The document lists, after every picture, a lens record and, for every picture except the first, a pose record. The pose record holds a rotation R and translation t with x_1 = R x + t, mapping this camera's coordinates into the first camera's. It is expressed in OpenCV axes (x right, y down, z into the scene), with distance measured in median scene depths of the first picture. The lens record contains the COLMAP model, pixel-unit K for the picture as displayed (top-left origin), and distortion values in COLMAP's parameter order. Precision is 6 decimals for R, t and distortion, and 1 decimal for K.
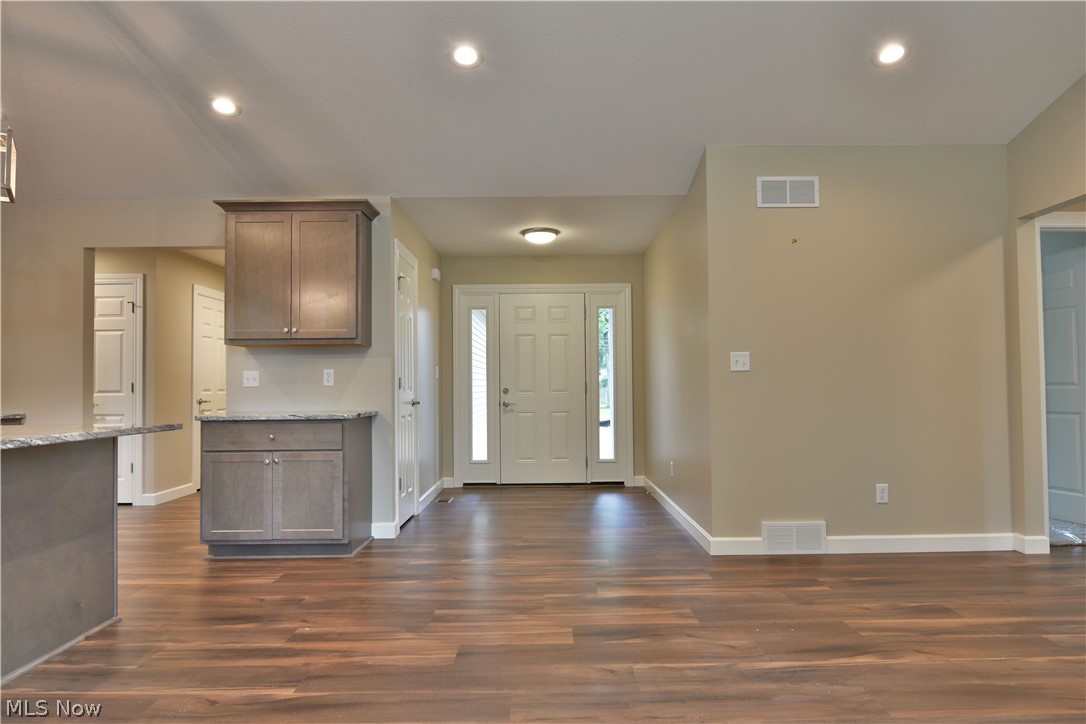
lens RADIAL K [[662.7, 0, 545.0], [0, 662.7, 366.7], [0, 0, 1]] dist [-0.010513, -0.008636]
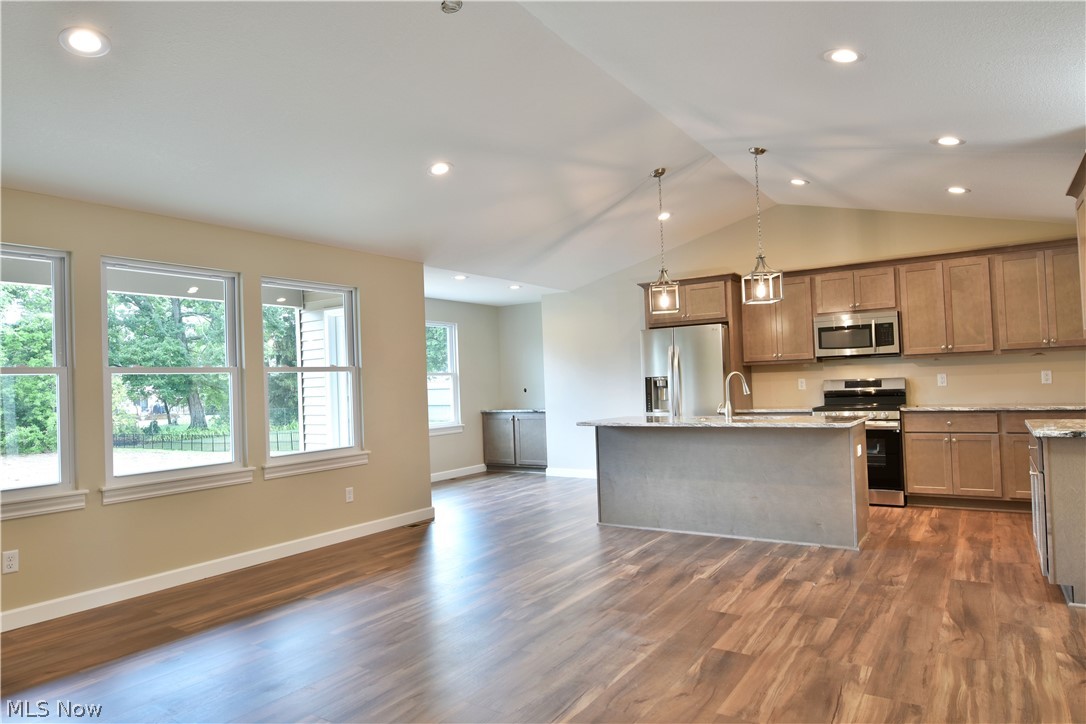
lens RADIAL K [[662.7, 0, 540.6], [0, 662.7, 366.8], [0, 0, 1]] dist [-0.010513, -0.008636]
pose [[-0.563894, 0.009280, -0.825795, 0.745982], [0.068168, 0.997048, -0.035344, -0.023421], [0.823029, -0.076224, -0.562862, 0.945895]]
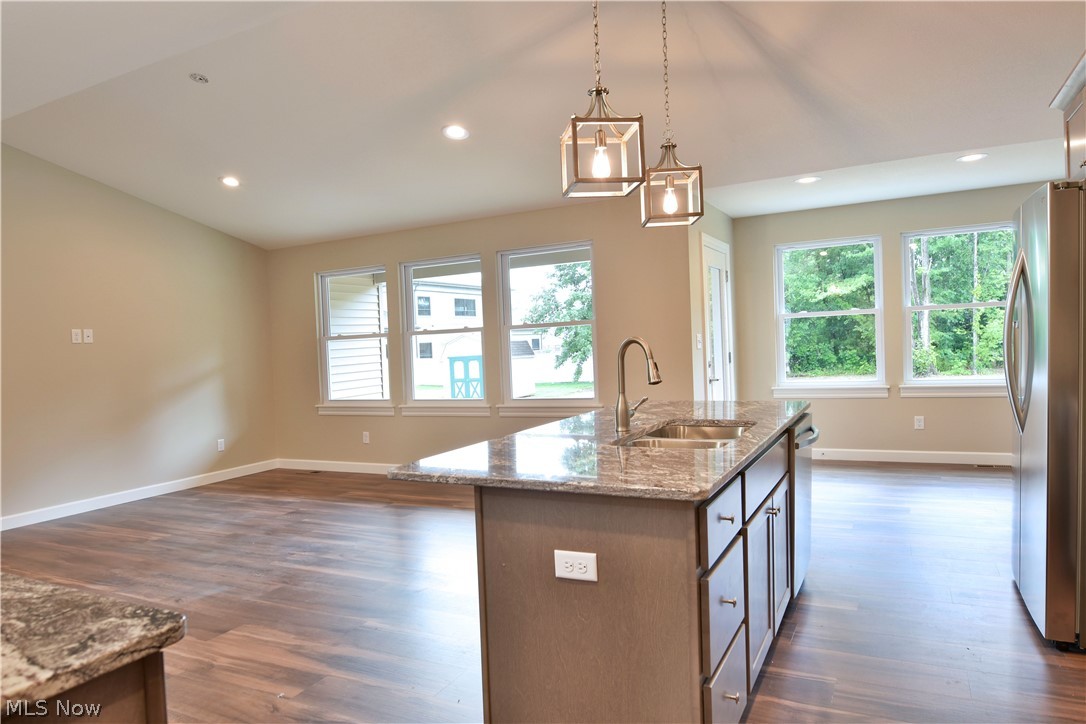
lens RADIAL K [[662.7, 0, 552.1], [0, 662.7, 362.1], [0, 0, 1]] dist [-0.010513, -0.008636]
pose [[-0.899233, 0.034121, 0.436137, -0.734657], [0.033293, 0.999400, -0.009544, -0.001320], [-0.436201, 0.005938, -0.899829, 1.132605]]
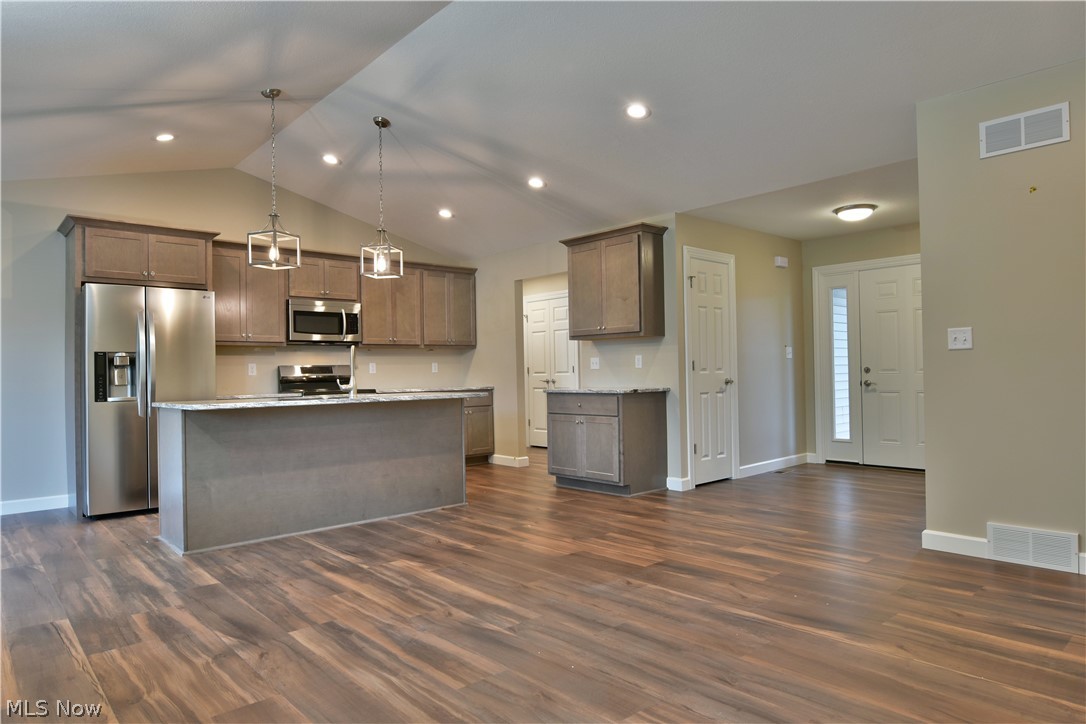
lens RADIAL K [[662.7, 0, 543.7], [0, 662.7, 368.0], [0, 0, 1]] dist [-0.010513, -0.008636]
pose [[0.667848, -0.006771, -0.744267, 0.588790], [0.034542, 0.999163, 0.021905, -0.007140], [0.743496, -0.040338, 0.667523, -0.005941]]
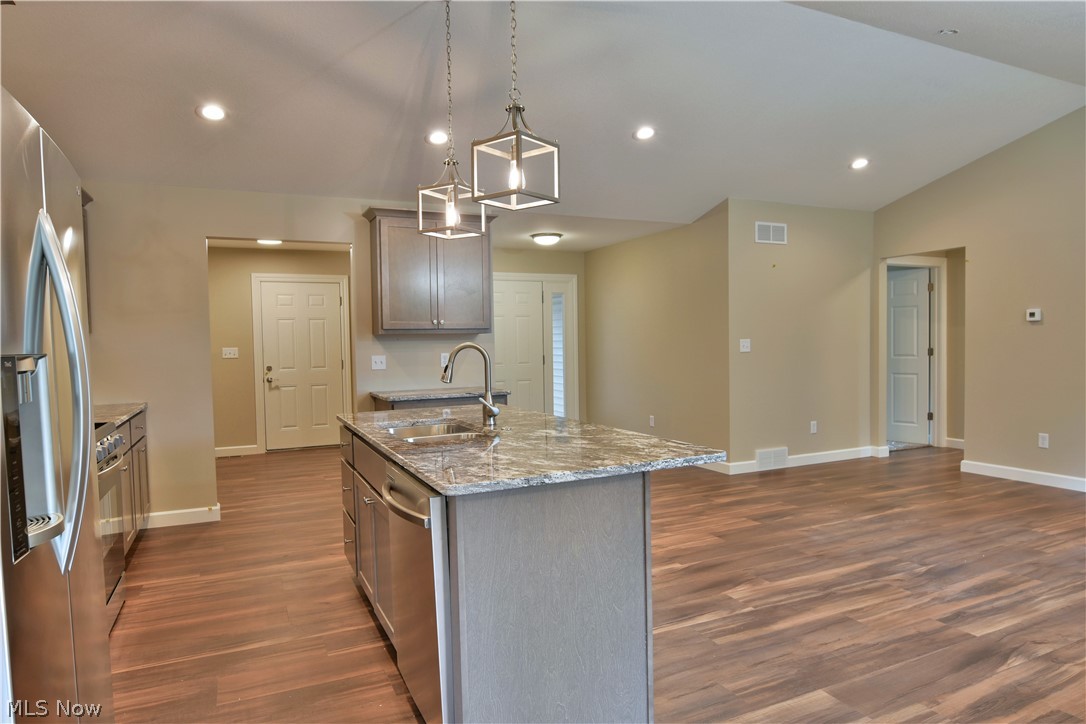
lens RADIAL K [[662.7, 0, 545.3], [0, 662.7, 365.1], [0, 0, 1]] dist [-0.010513, -0.008636]
pose [[0.907679, -0.021902, 0.419094, -0.757285], [-0.003034, 0.998269, 0.058742, -0.051280], [-0.419655, -0.054590, 0.906041, -0.173384]]
